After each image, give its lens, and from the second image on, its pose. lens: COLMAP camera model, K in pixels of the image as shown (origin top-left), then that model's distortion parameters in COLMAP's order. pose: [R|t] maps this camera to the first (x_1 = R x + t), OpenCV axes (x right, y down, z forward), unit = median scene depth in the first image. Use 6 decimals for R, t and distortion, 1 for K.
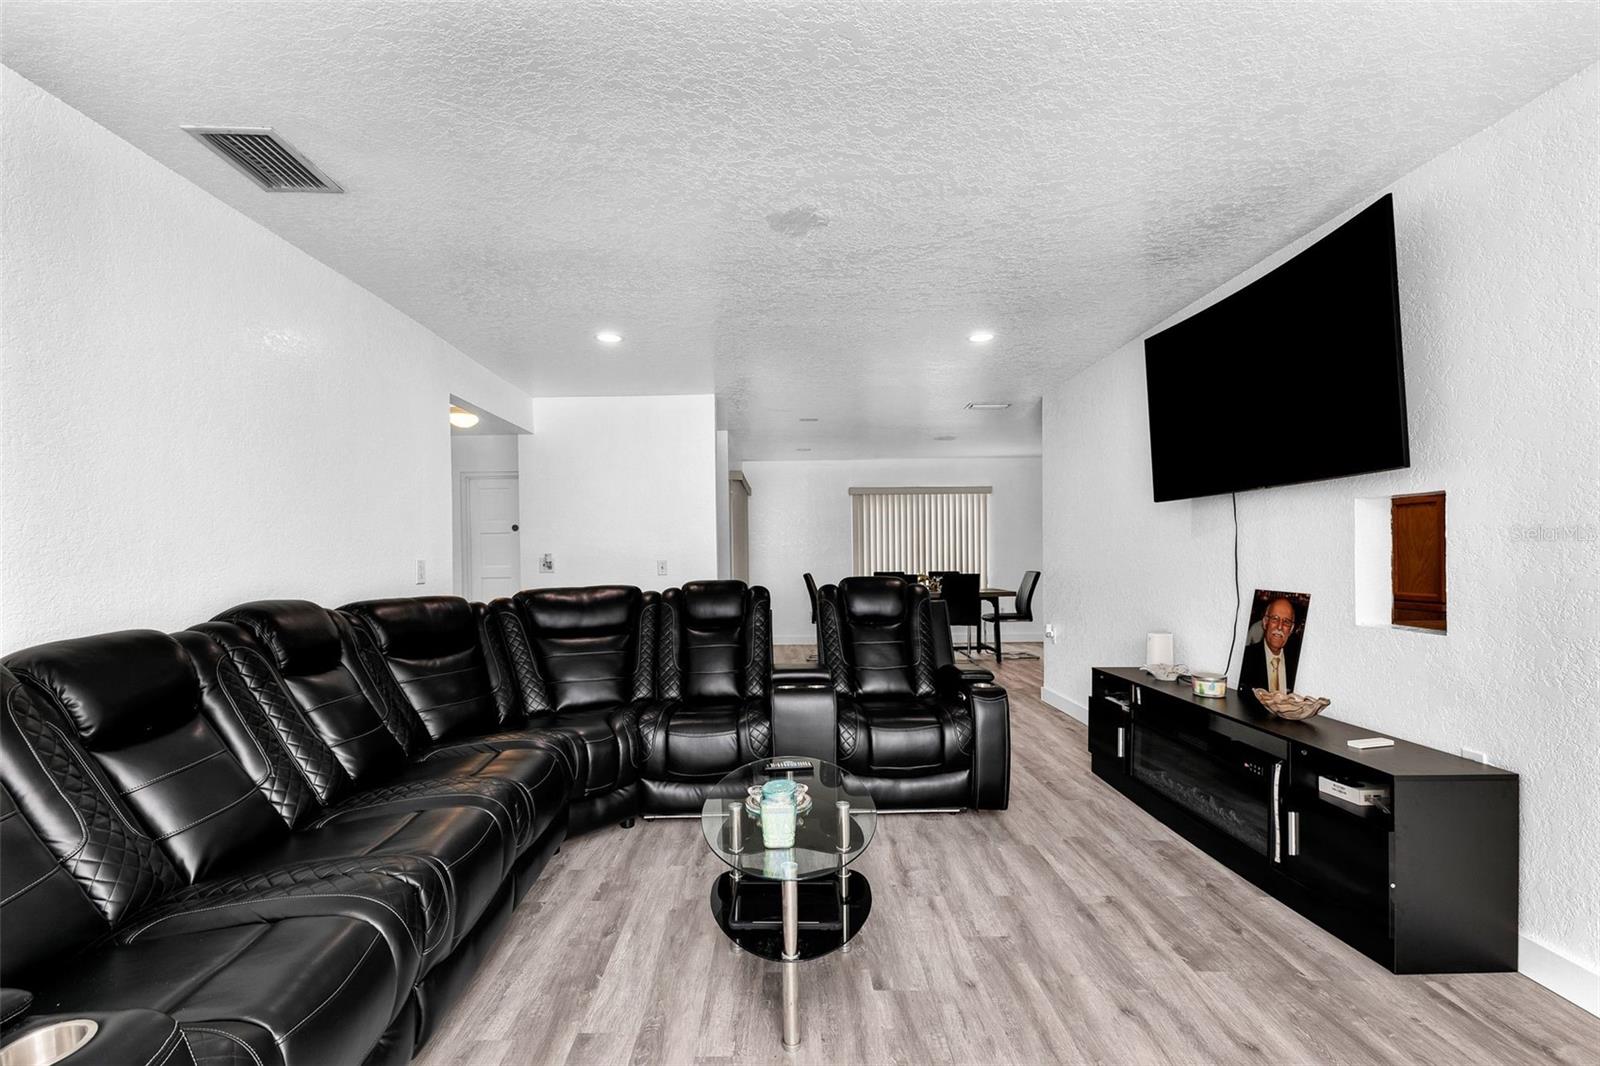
lens RADIAL K [[685.1, 0, 809.3], [0, 685.1, 561.0], [0, 0, 1]] dist [0.000004, 0.000173]
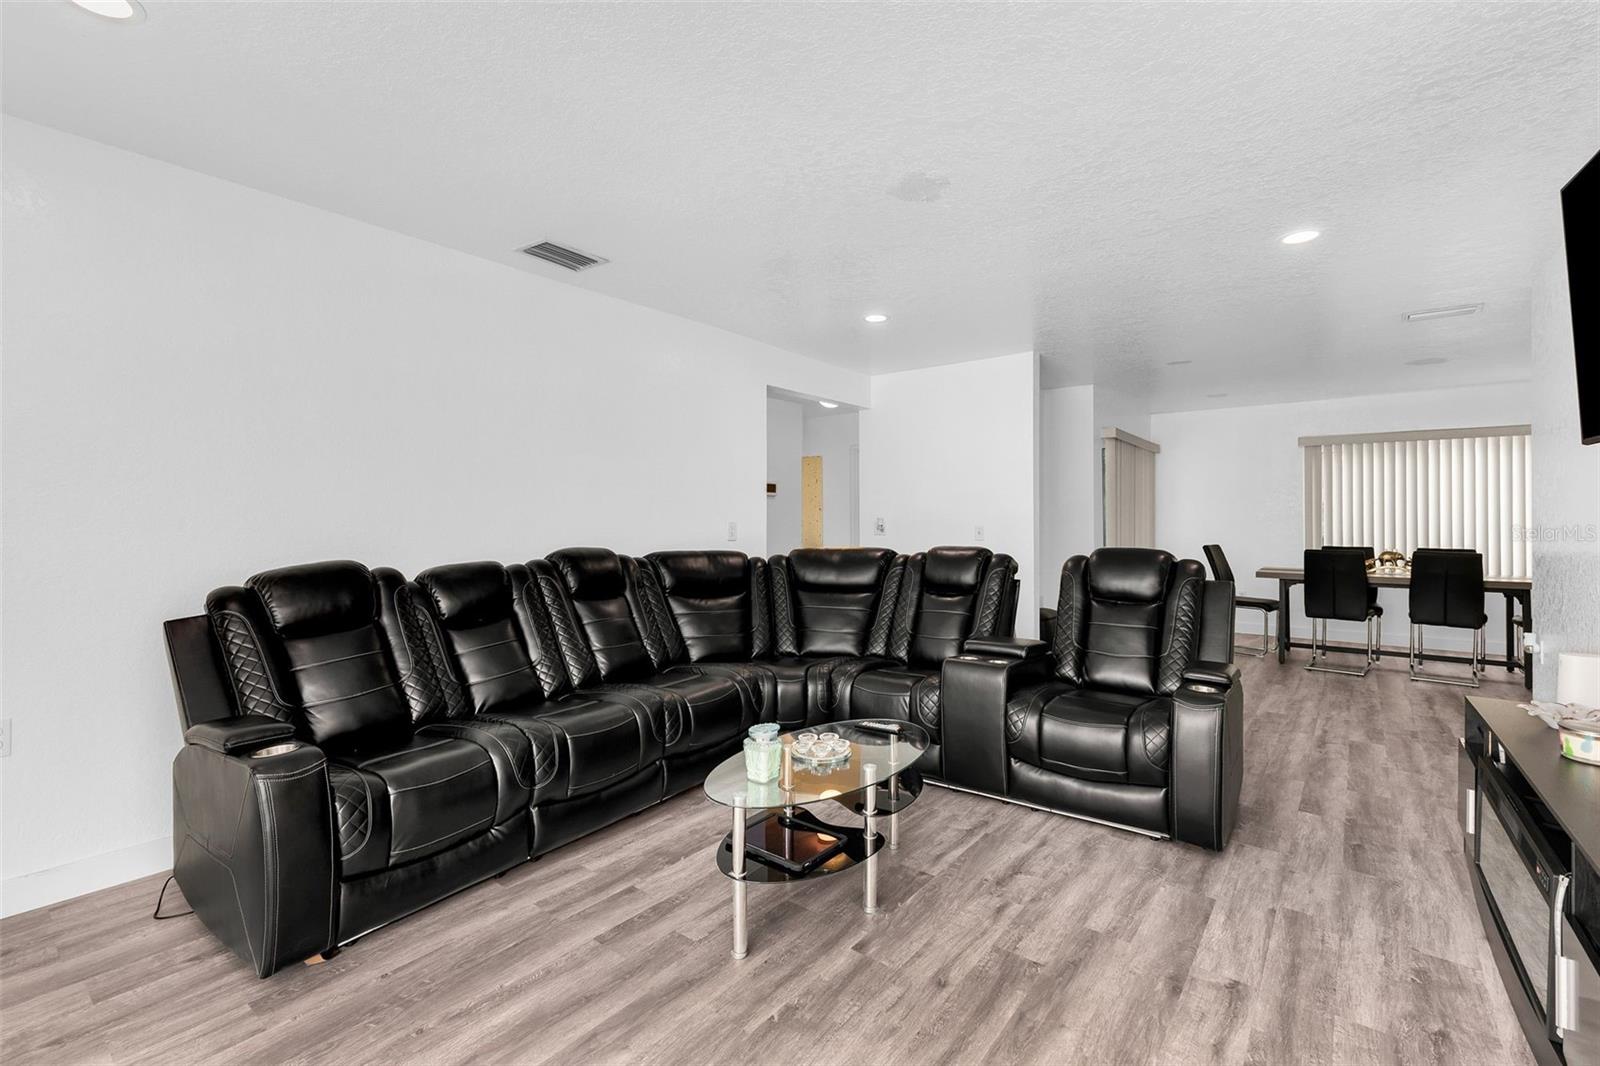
lens RADIAL K [[714.0, 0, 817.7], [0, 714.0, 526.8], [0, 0, 1]] dist [0.002005, -0.000480]
pose [[0.792675, 0.017999, -0.609379, 0.440659], [-0.017245, 0.999826, 0.007100, -0.004913], [0.609401, 0.004881, 0.792847, 0.078923]]
